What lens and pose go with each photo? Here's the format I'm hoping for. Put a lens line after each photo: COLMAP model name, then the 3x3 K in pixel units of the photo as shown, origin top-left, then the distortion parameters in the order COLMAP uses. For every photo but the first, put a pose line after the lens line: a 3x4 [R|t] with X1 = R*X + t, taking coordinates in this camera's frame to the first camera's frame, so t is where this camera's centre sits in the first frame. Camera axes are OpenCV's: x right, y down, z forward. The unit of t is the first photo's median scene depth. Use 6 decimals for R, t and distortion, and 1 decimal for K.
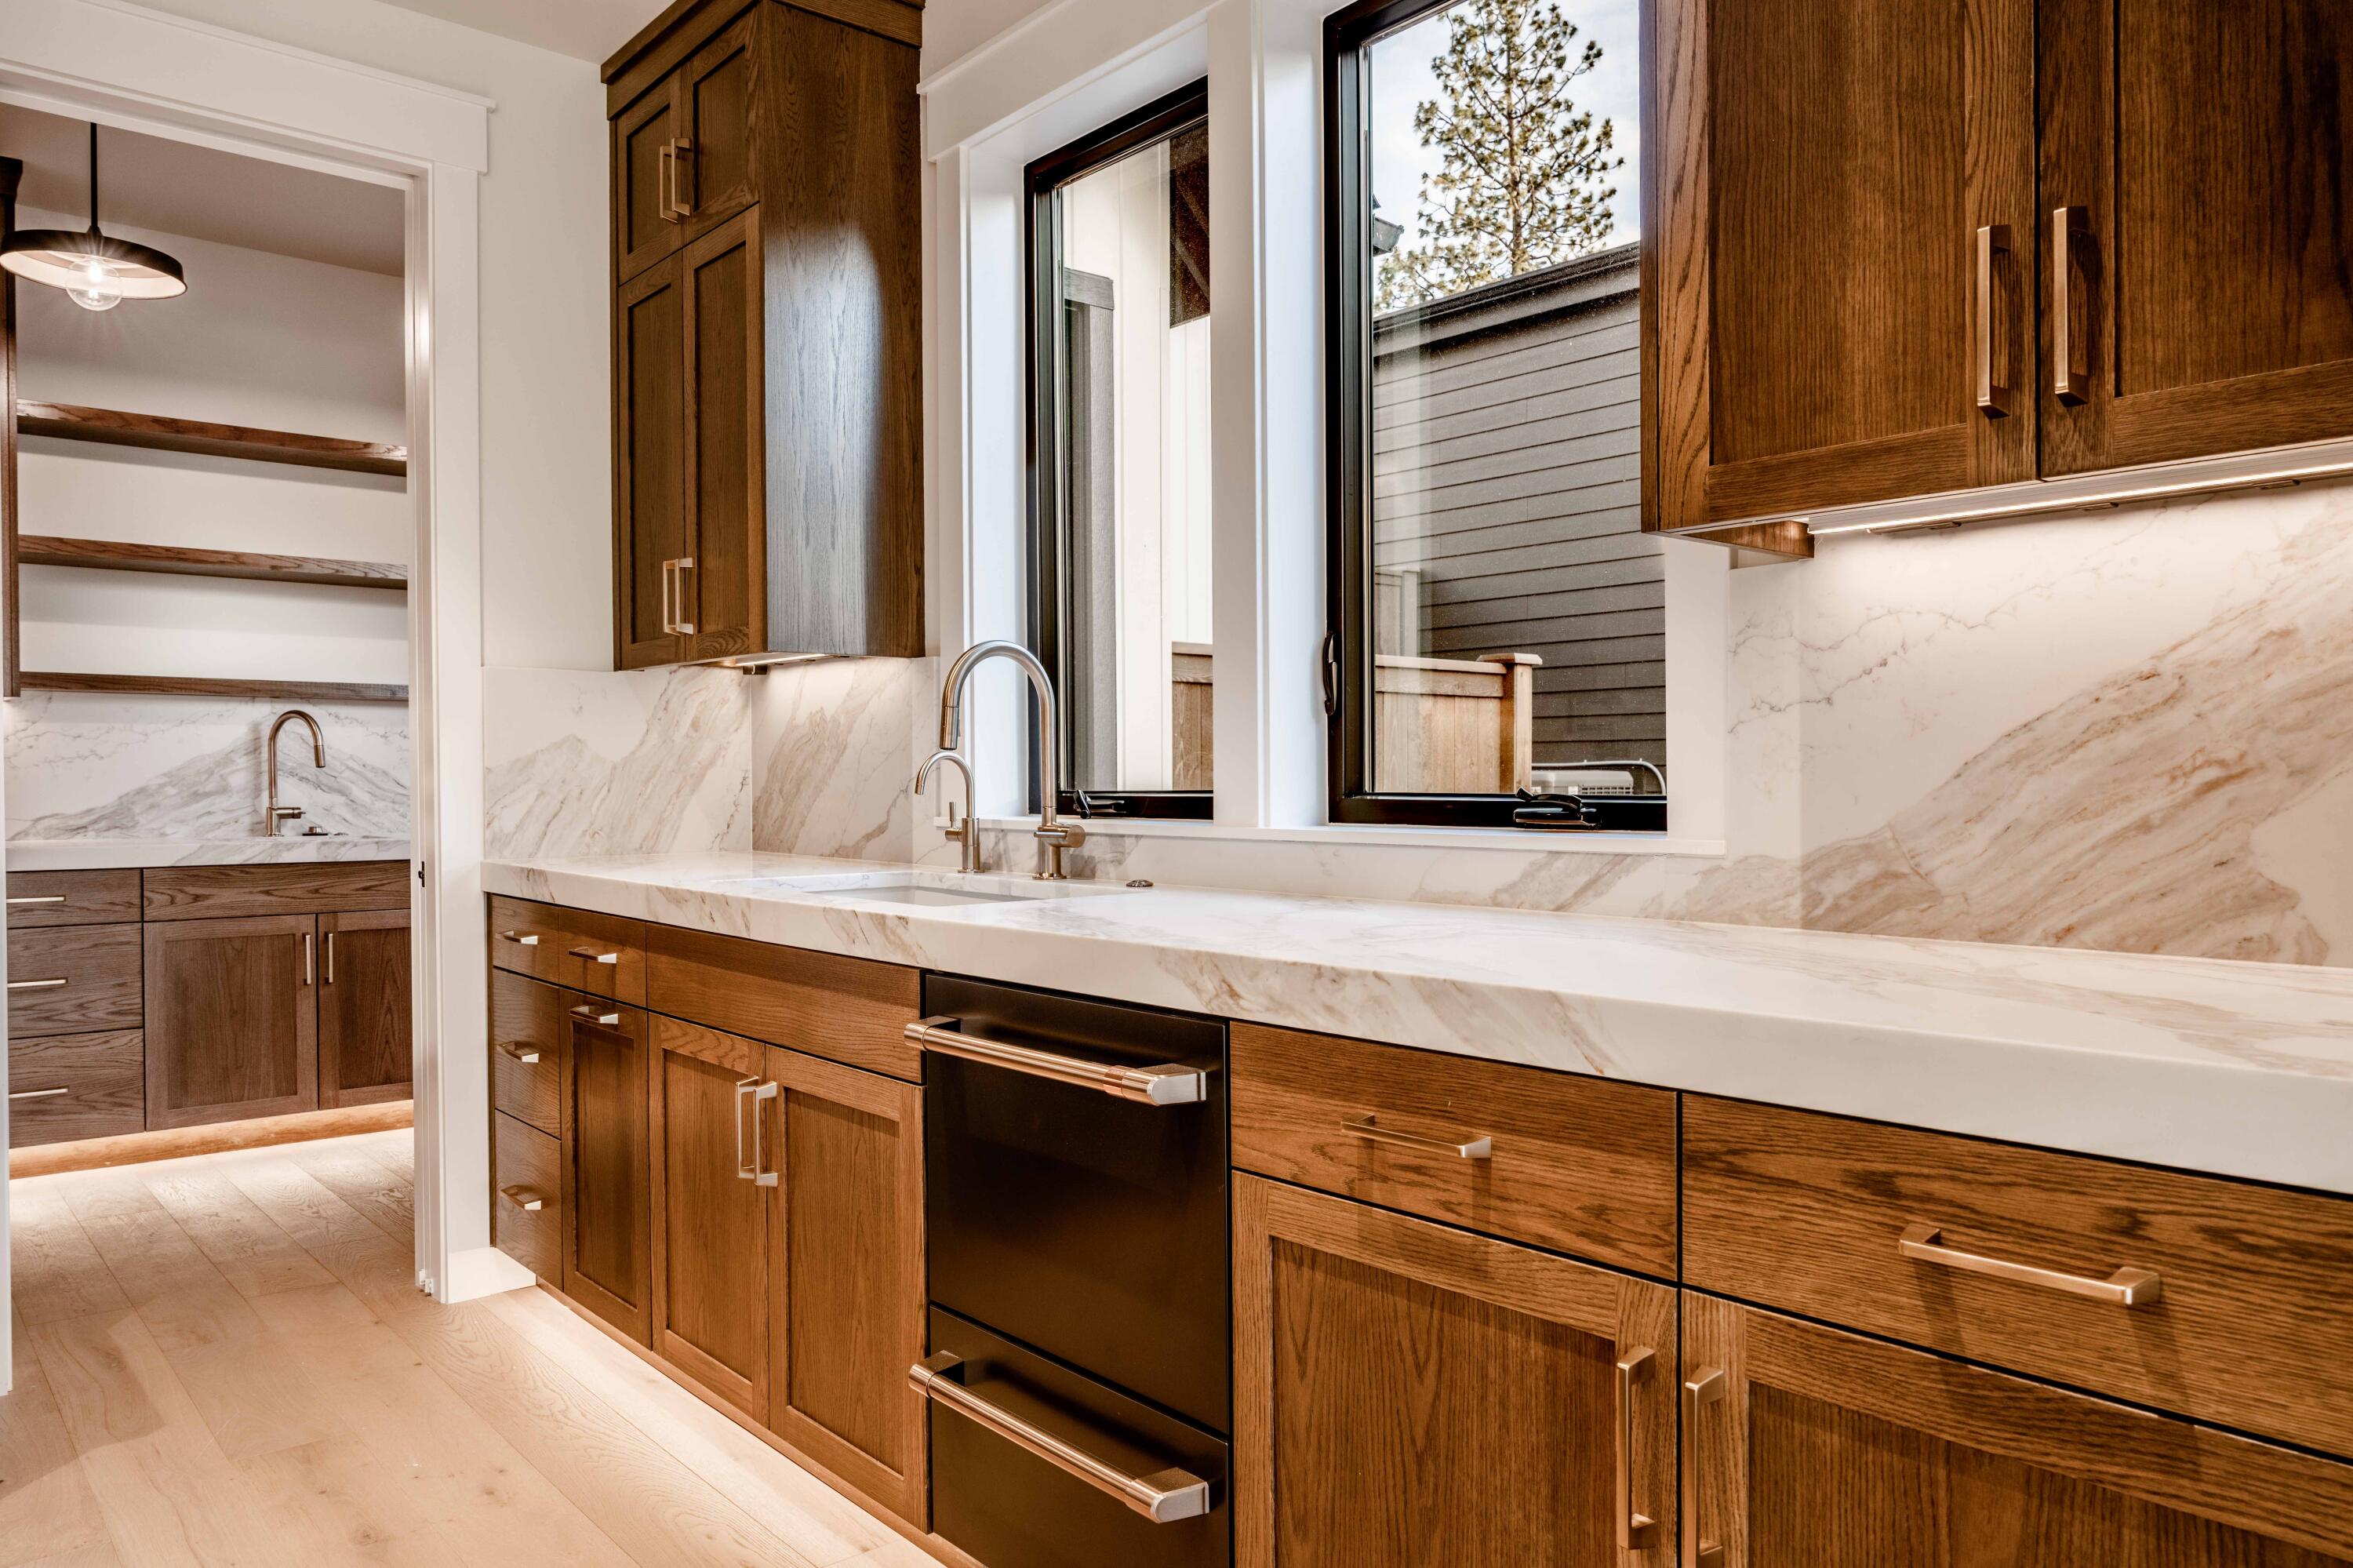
lens RADIAL K [[1616.3, 0, 1170.2], [0, 1616.3, 797.4], [0, 0, 1]] dist [-0.009847, 0.002985]
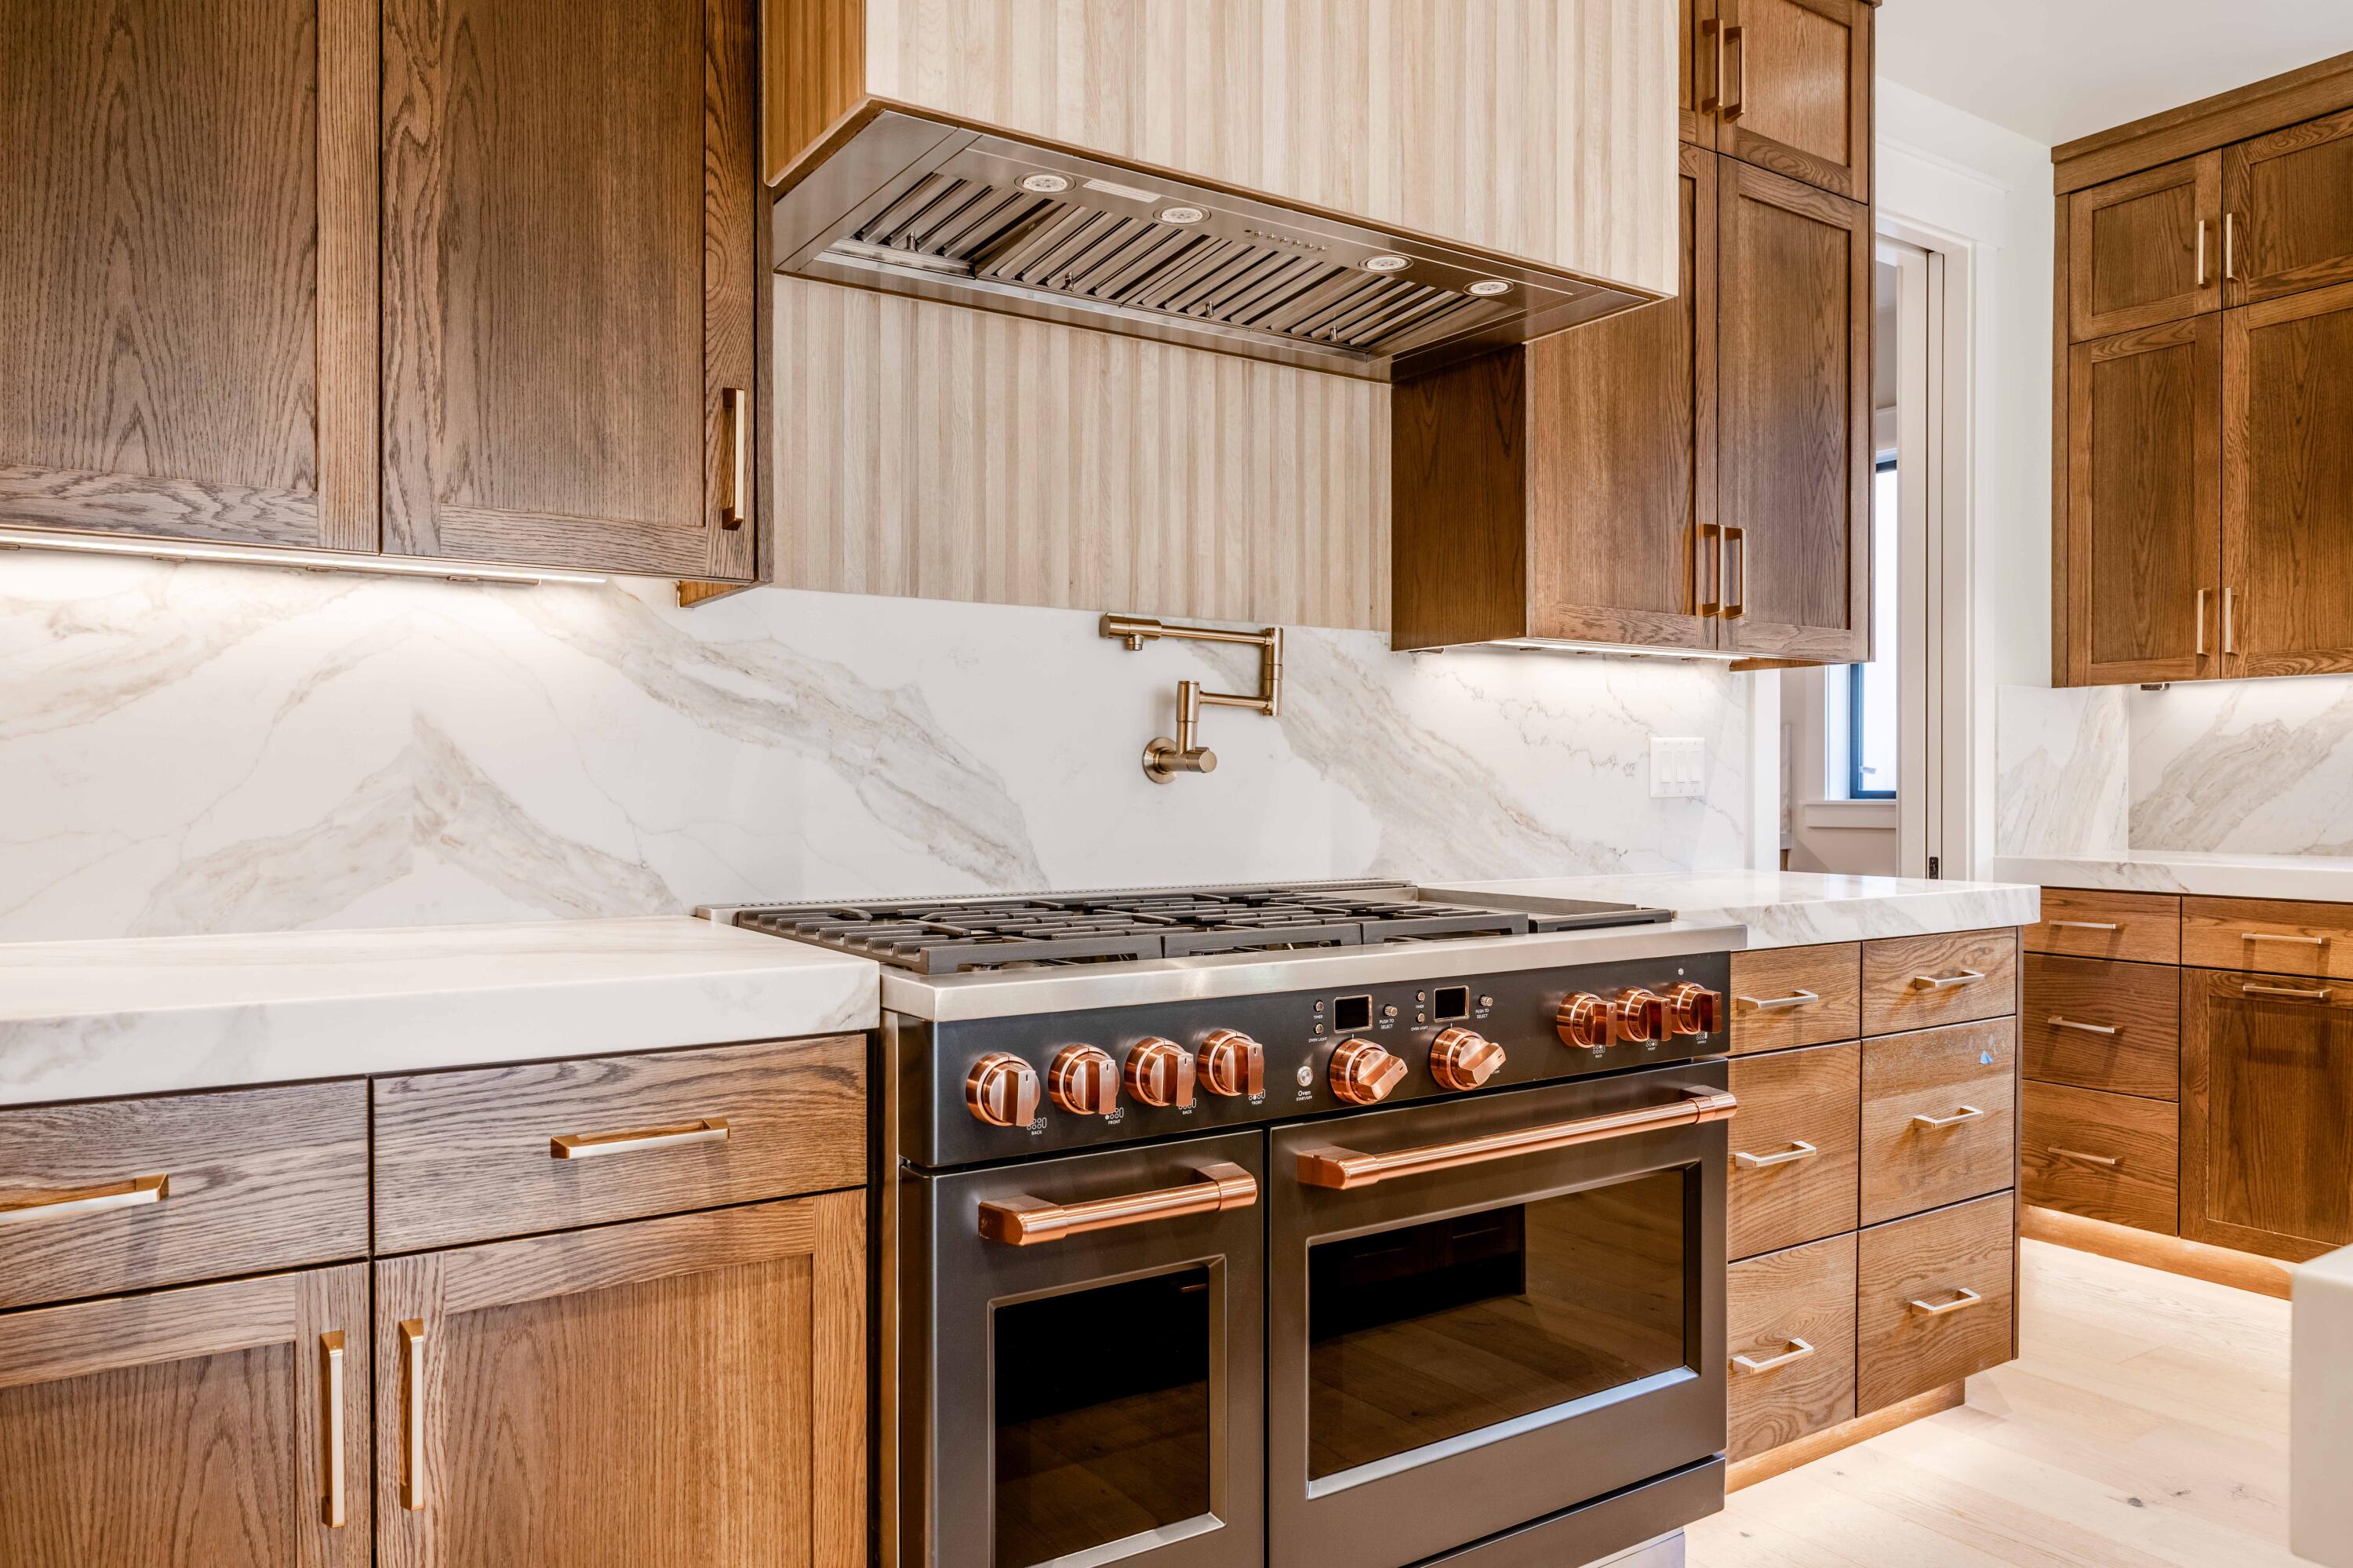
lens RADIAL K [[1616.3, 0, 1170.2], [0, 1616.3, 797.4], [0, 0, 1]] dist [-0.009847, 0.002985]
pose [[0.992786, 0.002327, -0.119881, -1.898291], [-0.003348, 0.999960, -0.008315, 0.020582], [0.119856, 0.008656, 0.992754, -0.418439]]
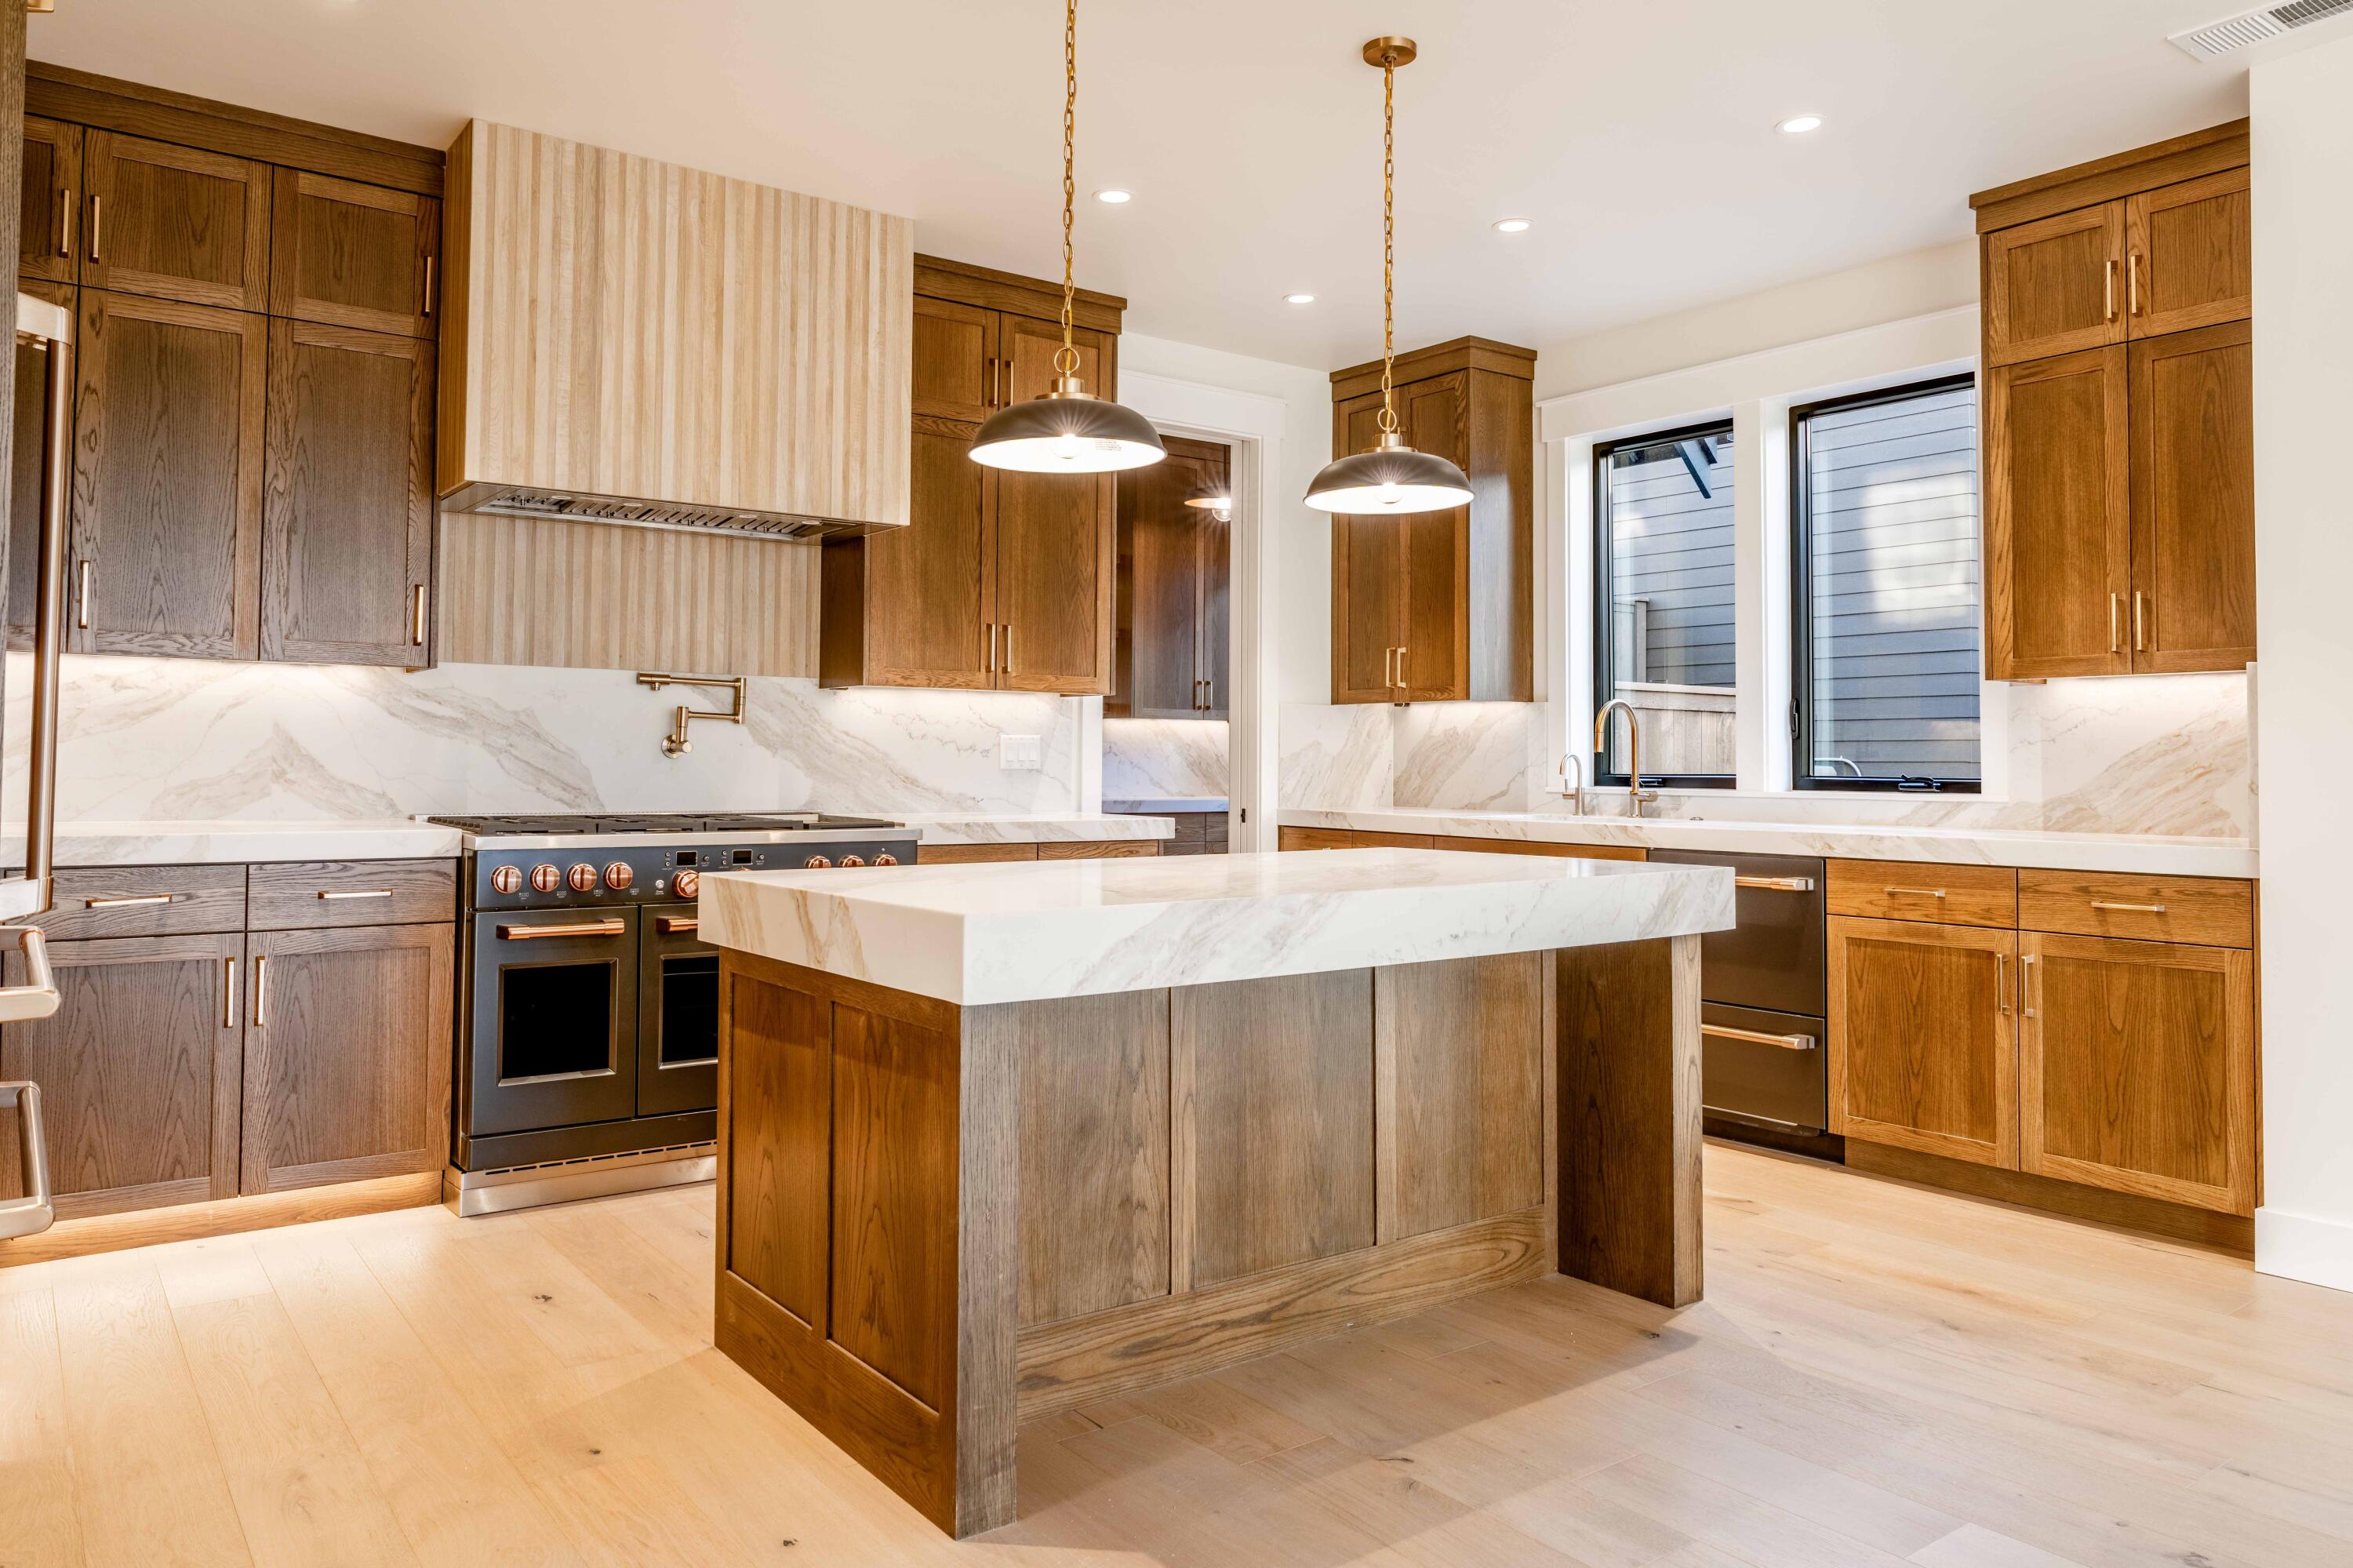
lens RADIAL K [[1621.4, 0, 1175.1], [0, 1621.4, 714.7], [0, 0, 1]] dist [-0.004977, 0.003684]
pose [[0.997645, 0.010231, -0.067821, -0.919492], [-0.013243, 0.998939, -0.044114, 0.034473], [0.067298, 0.044909, 0.996722, -1.883356]]
